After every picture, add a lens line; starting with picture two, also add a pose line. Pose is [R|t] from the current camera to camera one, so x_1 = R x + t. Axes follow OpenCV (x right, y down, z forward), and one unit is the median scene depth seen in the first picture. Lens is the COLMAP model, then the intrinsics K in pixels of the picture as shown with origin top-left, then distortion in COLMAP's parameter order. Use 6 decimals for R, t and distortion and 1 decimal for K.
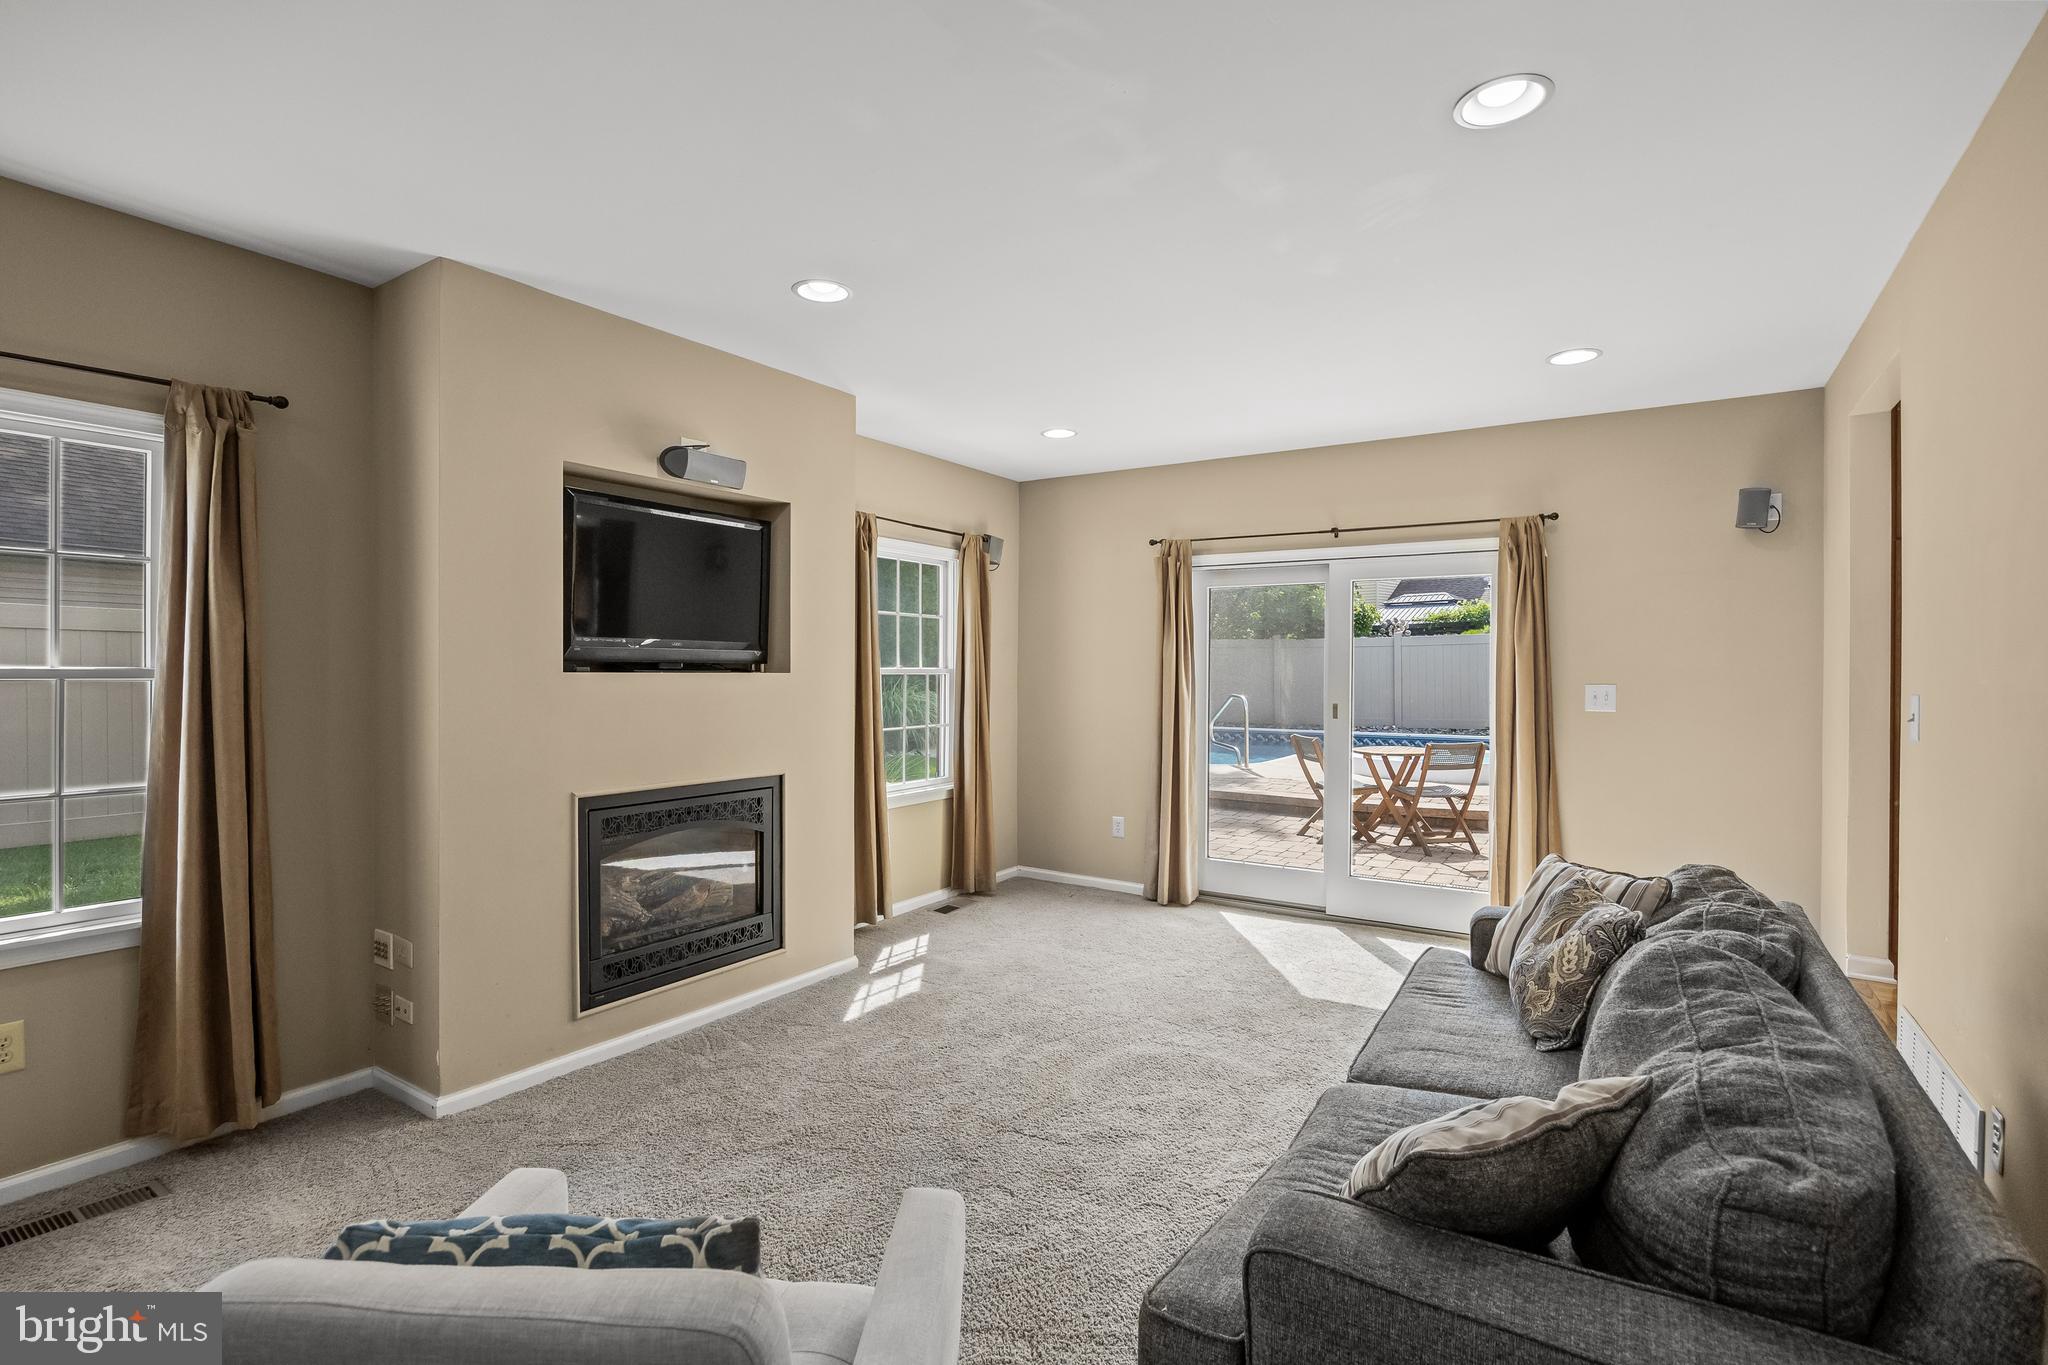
lens RADIAL K [[963.9, 0, 1029.1], [0, 963.9, 676.6], [0, 0, 1]] dist [-0.001296, 0.000633]
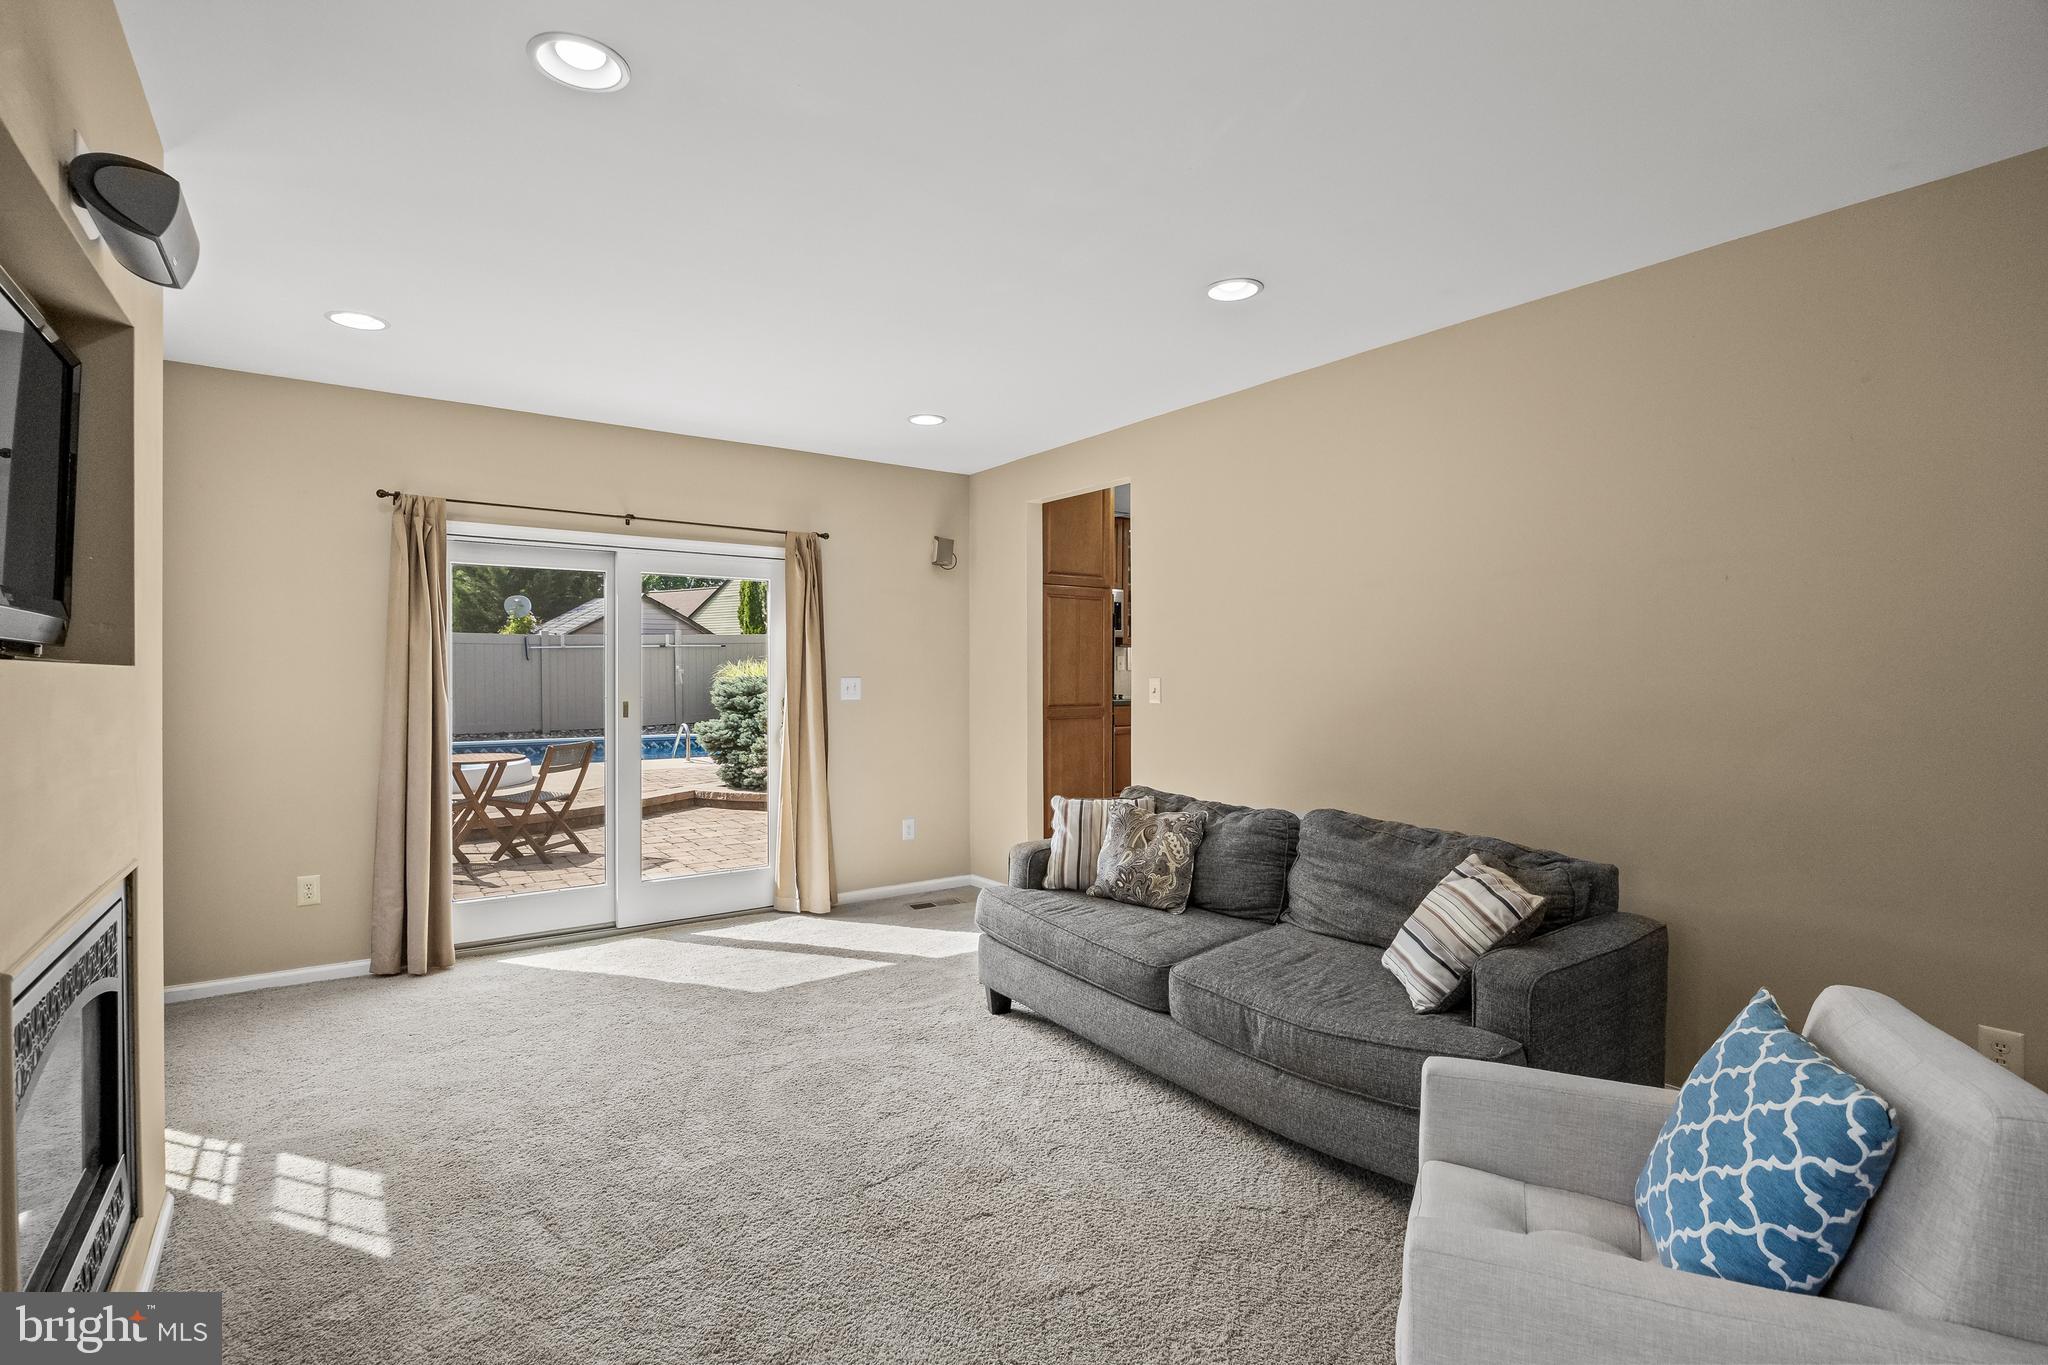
lens RADIAL K [[963.9, 0, 1030.4], [0, 963.9, 675.9], [0, 0, 1]] dist [-0.001296, 0.000633]
pose [[0.362113, -0.006866, 0.932109, -0.466049], [0.010740, 0.999937, 0.003193, 0.004907], [-0.932072, 0.008854, 0.362164, 0.327817]]
